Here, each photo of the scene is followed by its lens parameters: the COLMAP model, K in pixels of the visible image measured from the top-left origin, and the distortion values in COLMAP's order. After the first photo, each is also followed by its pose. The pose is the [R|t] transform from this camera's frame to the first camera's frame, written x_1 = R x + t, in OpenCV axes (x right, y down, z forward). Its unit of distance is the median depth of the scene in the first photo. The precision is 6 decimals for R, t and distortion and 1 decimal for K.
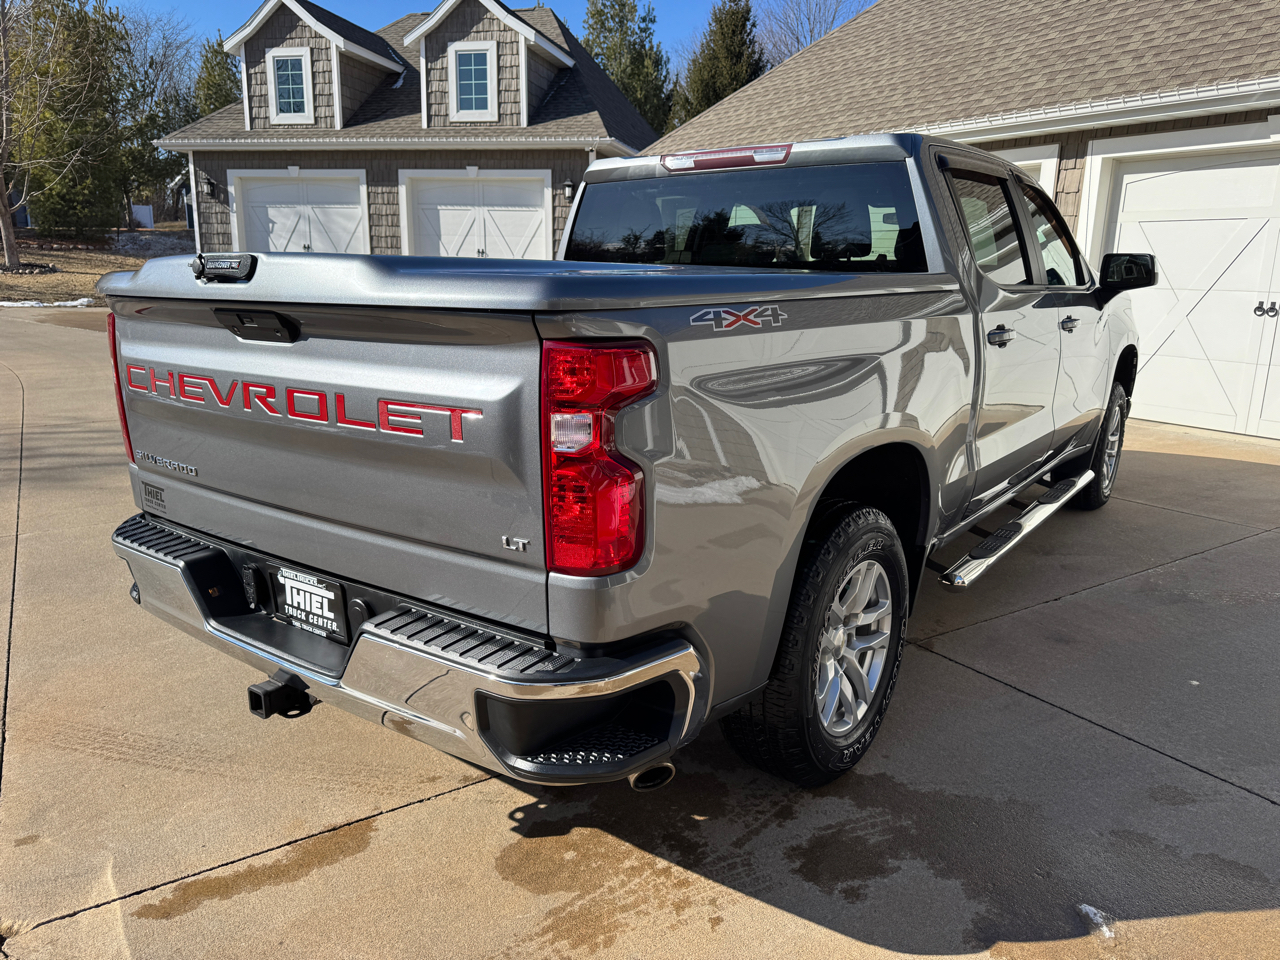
lens RADIAL K [[884.4, 0, 662.4], [0, 884.4, 476.5], [0, 0, 1]] dist [-0.006671, -0.009733]
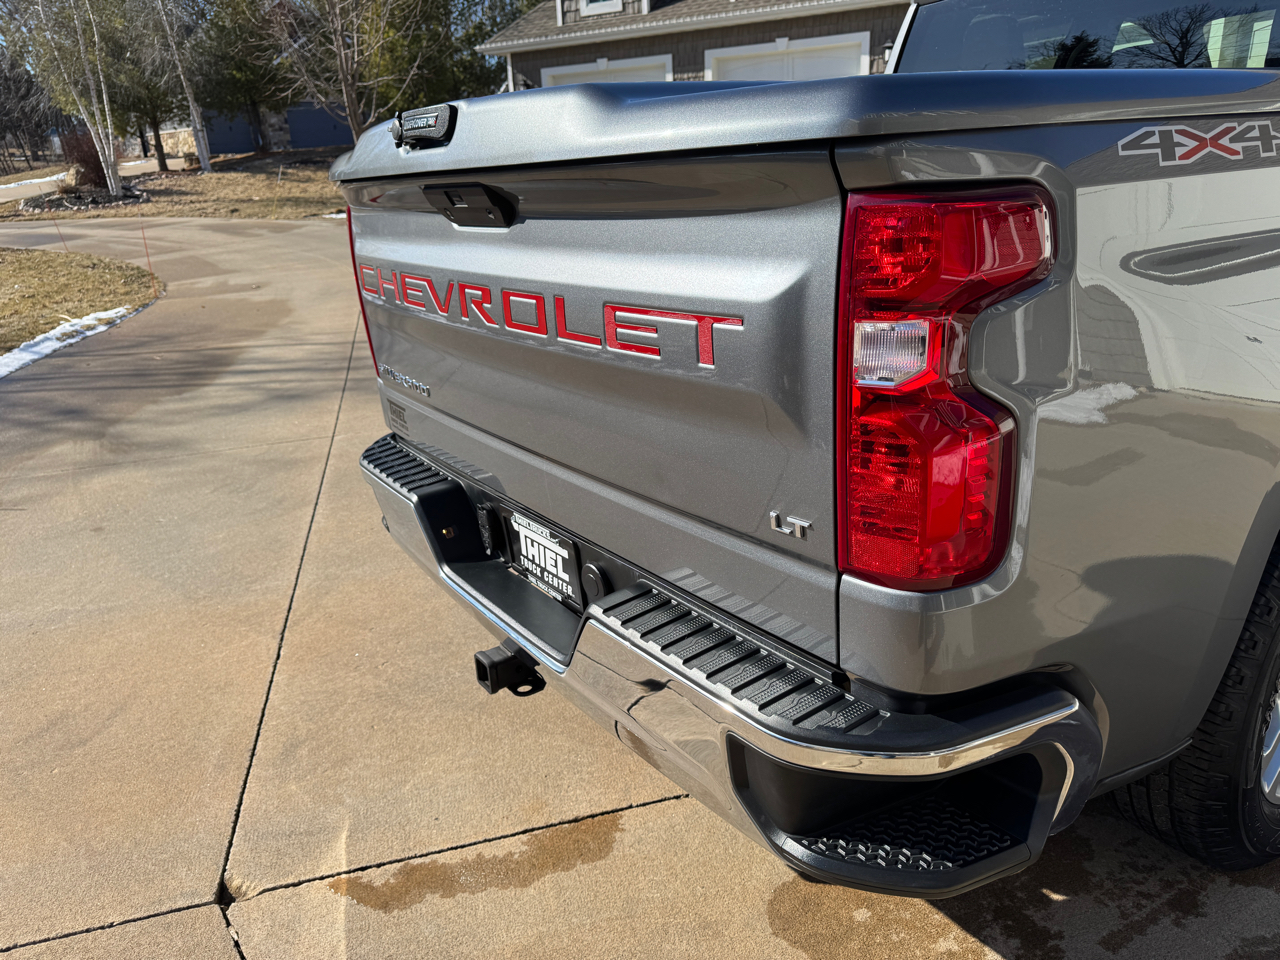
lens RADIAL K [[903.7, 0, 640.0], [0, 903.7, 480.0], [0, 0, 1]] dist [0.105711, -0.140146]
pose [[0.937487, 0.049384, -0.344500, -0.027828], [-0.010620, 0.993480, 0.113514, -0.020777], [0.347859, -0.102759, 0.931898, 0.225152]]
